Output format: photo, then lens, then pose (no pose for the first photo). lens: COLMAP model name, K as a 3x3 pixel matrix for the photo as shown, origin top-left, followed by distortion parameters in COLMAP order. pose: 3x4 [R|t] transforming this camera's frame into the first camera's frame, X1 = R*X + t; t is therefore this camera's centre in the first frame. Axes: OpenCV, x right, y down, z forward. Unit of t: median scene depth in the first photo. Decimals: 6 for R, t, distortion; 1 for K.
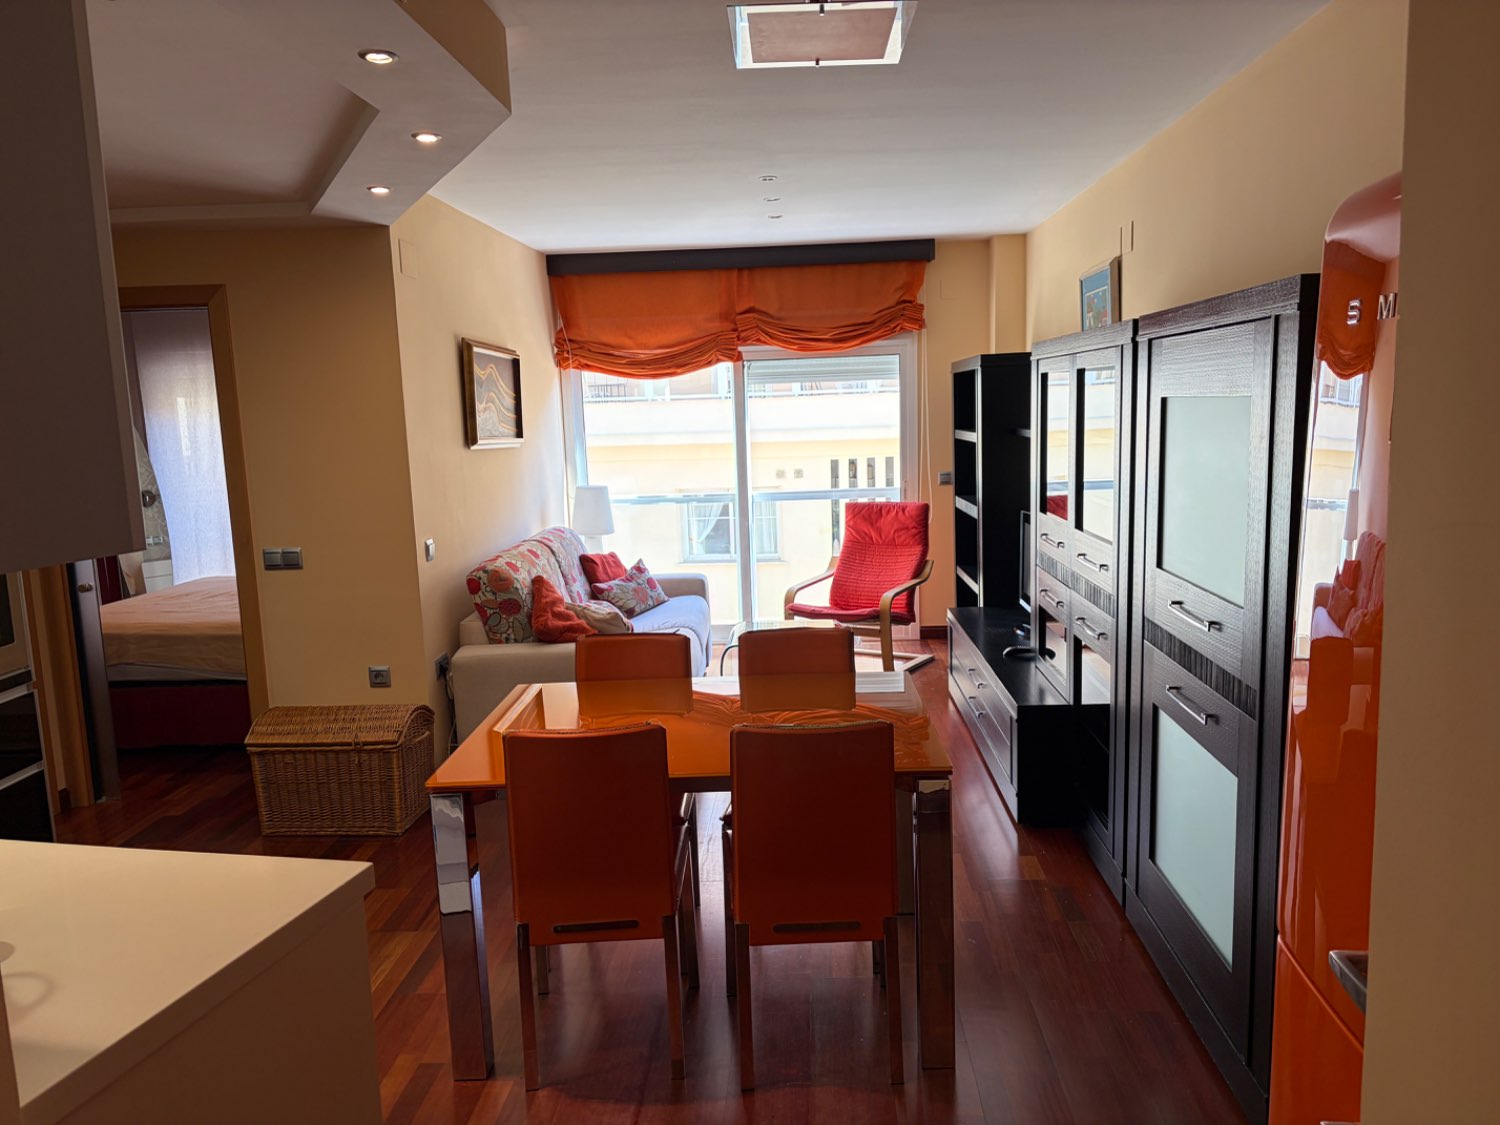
lens RADIAL K [[1160.9, 0, 754.1], [0, 1160.9, 592.8], [0, 0, 1]] dist [0.009655, 0.000251]
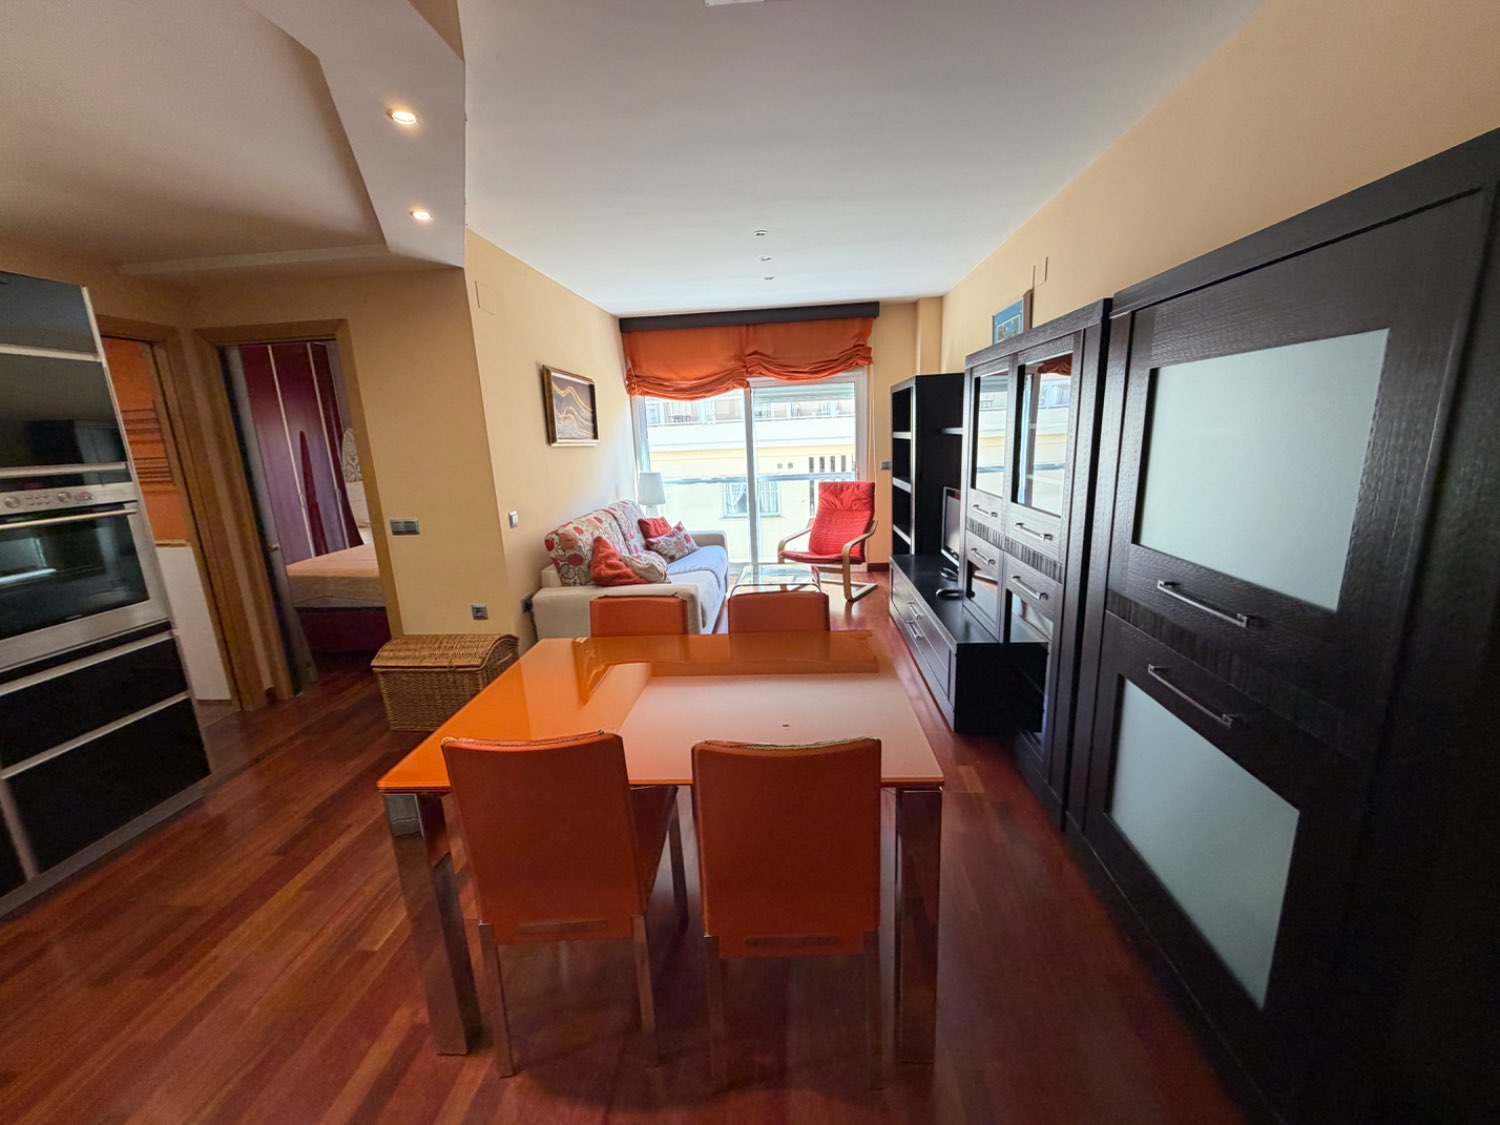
lens RADIAL K [[596.3, 0, 749.0], [0, 596.3, 561.1], [0, 0, 1]] dist [-0.001092, 0.000342]
pose [[0.999380, -0.003269, -0.035050, 0.017040], [0.005106, 0.998610, 0.052455, -0.018672], [0.034830, -0.052602, 0.998008, 0.247607]]
